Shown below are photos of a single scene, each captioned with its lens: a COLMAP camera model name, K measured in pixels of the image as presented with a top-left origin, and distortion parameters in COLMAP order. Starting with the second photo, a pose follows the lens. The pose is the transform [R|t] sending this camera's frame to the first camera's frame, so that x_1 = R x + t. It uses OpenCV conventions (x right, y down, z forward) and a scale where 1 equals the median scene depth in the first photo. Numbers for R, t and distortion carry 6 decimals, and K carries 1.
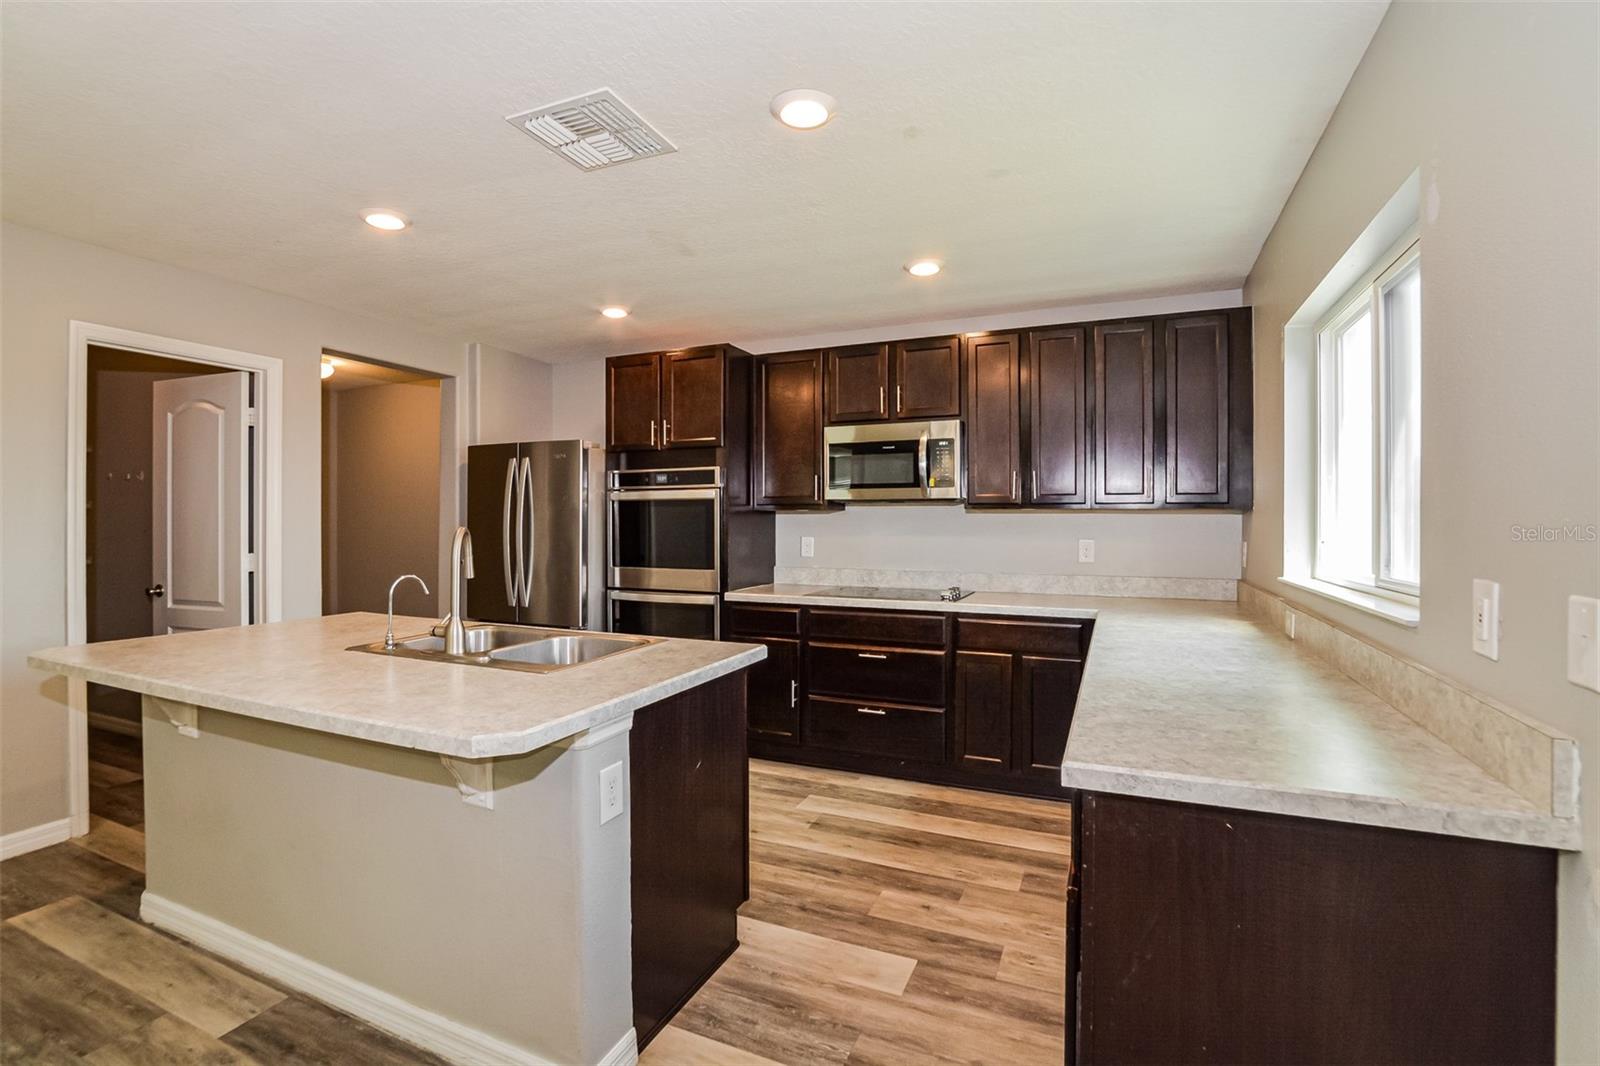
lens RADIAL K [[718.7, 0, 801.6], [0, 718.7, 524.7], [0, 0, 1]] dist [-0.003846, 0.001830]
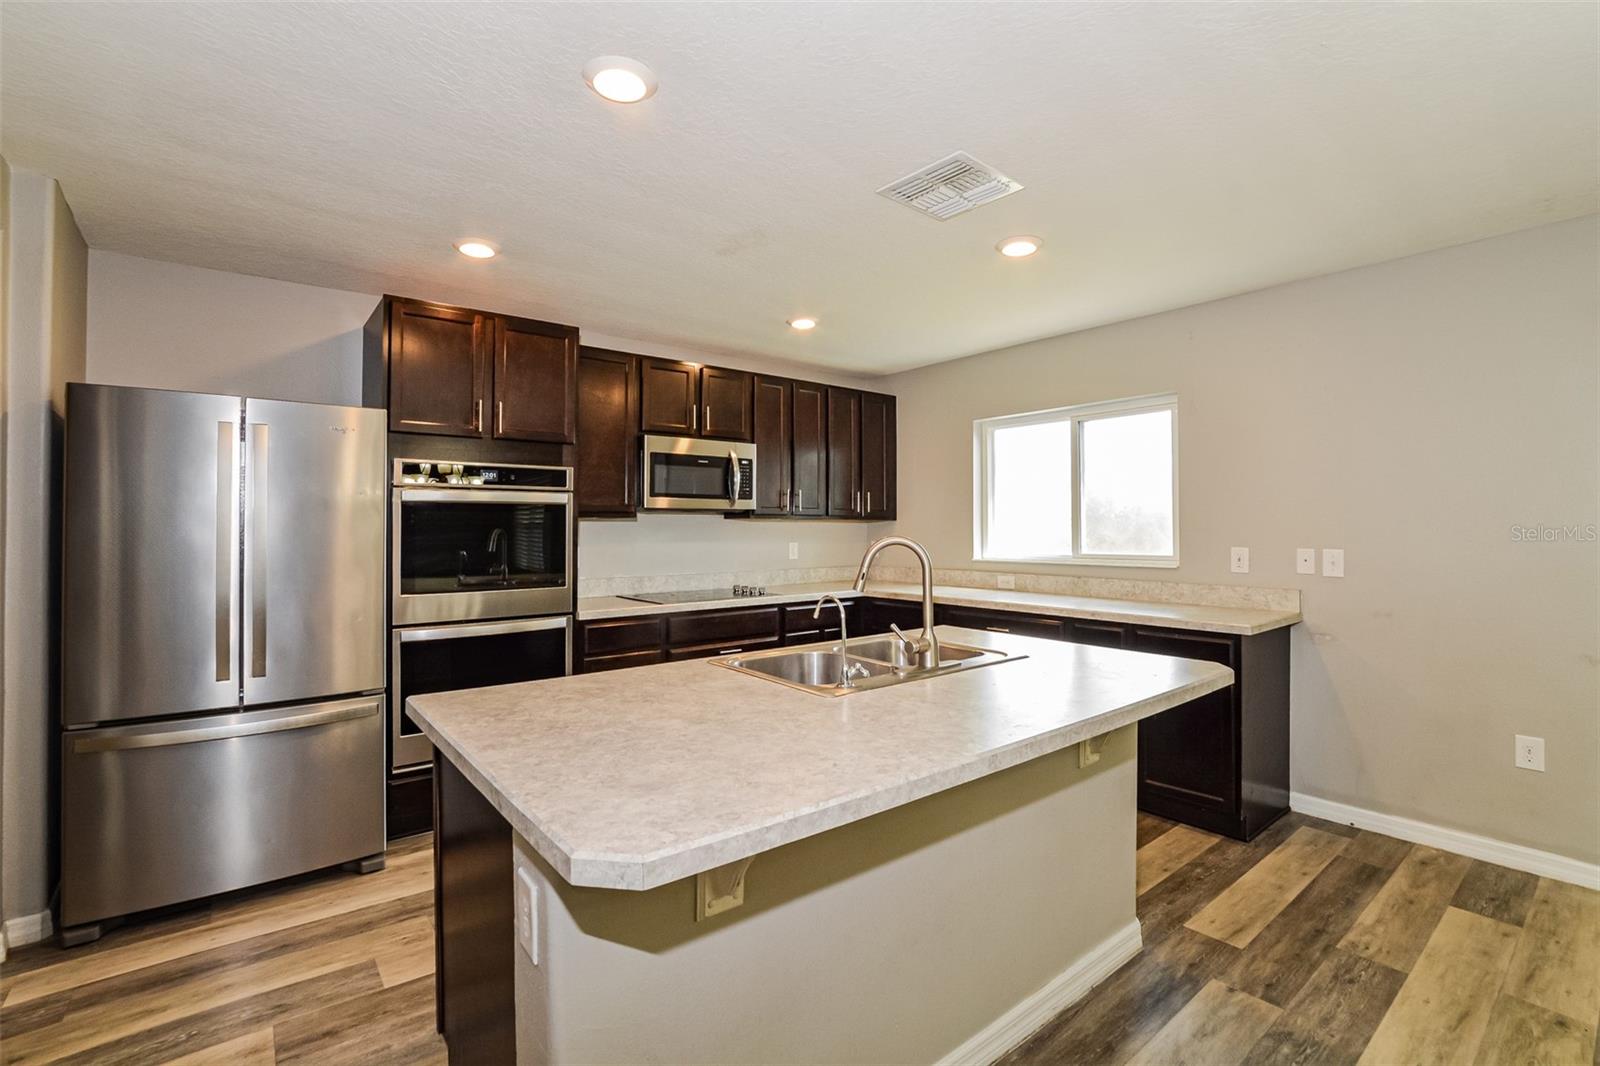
lens RADIAL K [[718.7, 0, 806.1], [0, 718.7, 524.4], [0, 0, 1]] dist [-0.003846, 0.001830]
pose [[0.464876, 0.000500, 0.885376, -0.791181], [0.009789, 0.999936, -0.005705, -0.004071], [-0.885322, 0.011319, 0.464841, 0.363077]]
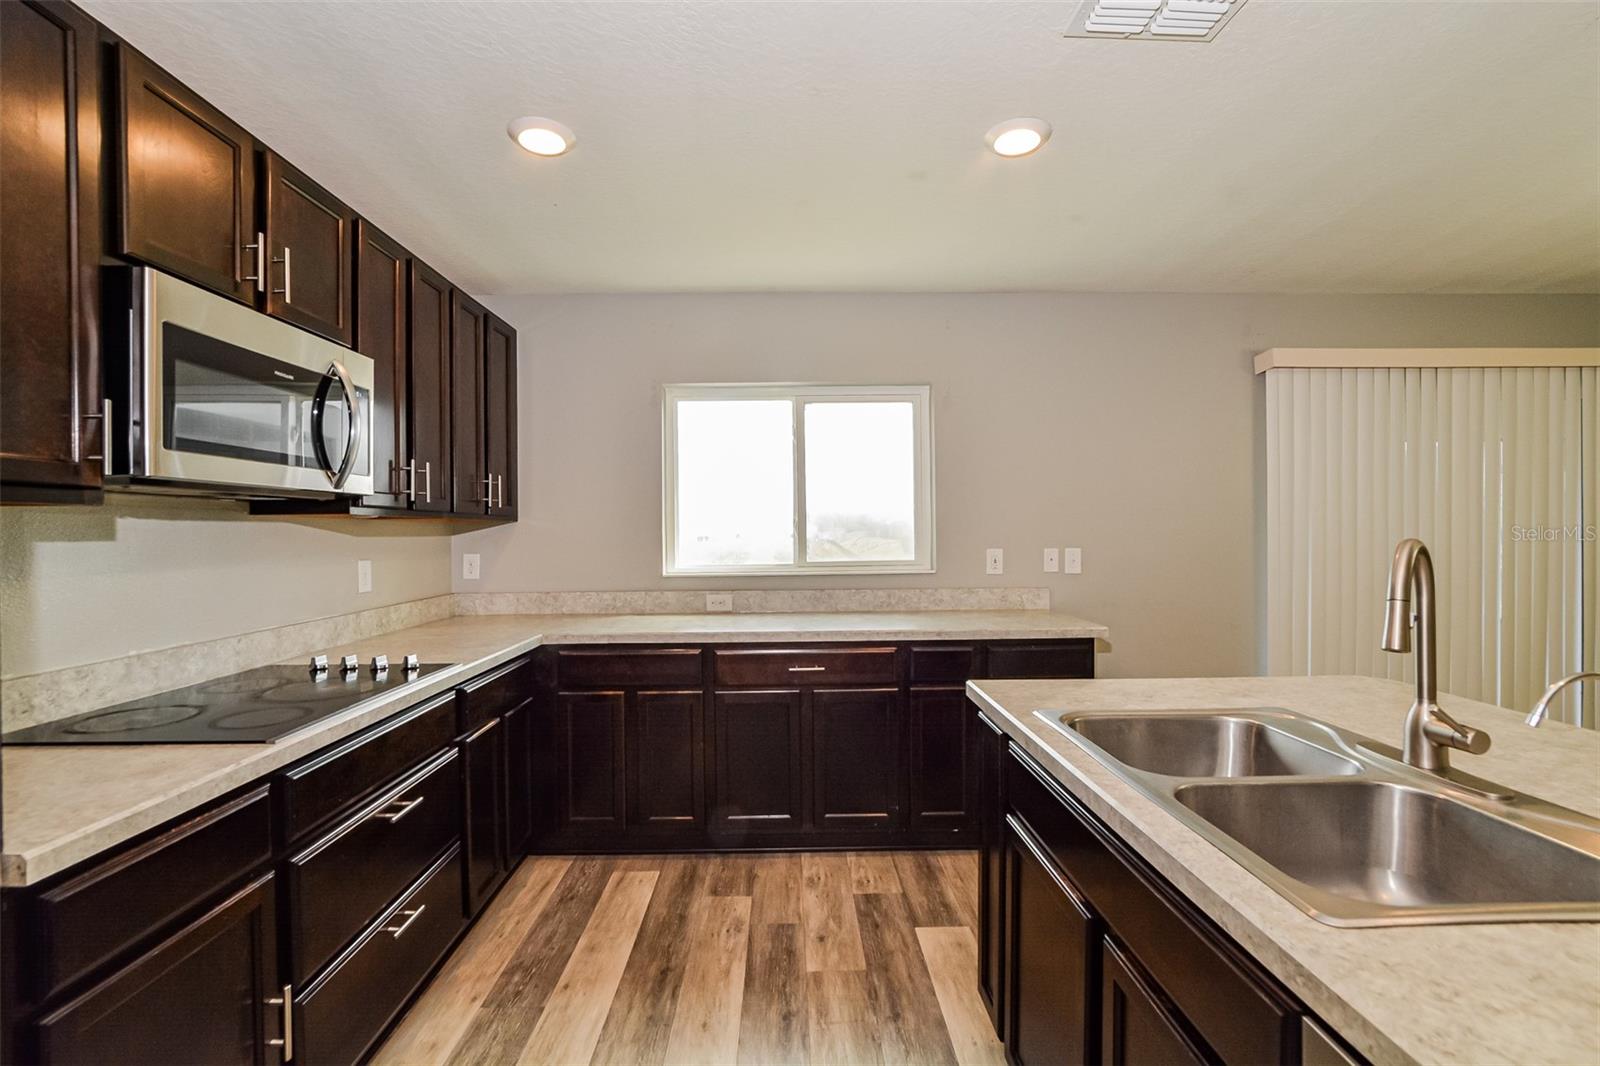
lens RADIAL K [[718.7, 0, 792.9], [0, 718.7, 529.5], [0, 0, 1]] dist [-0.003846, 0.001830]
pose [[-0.399256, 0.003184, 0.916834, -0.438603], [0.014967, 0.999883, 0.003045, -0.005273], [-0.916717, 0.014938, -0.399257, 0.907365]]
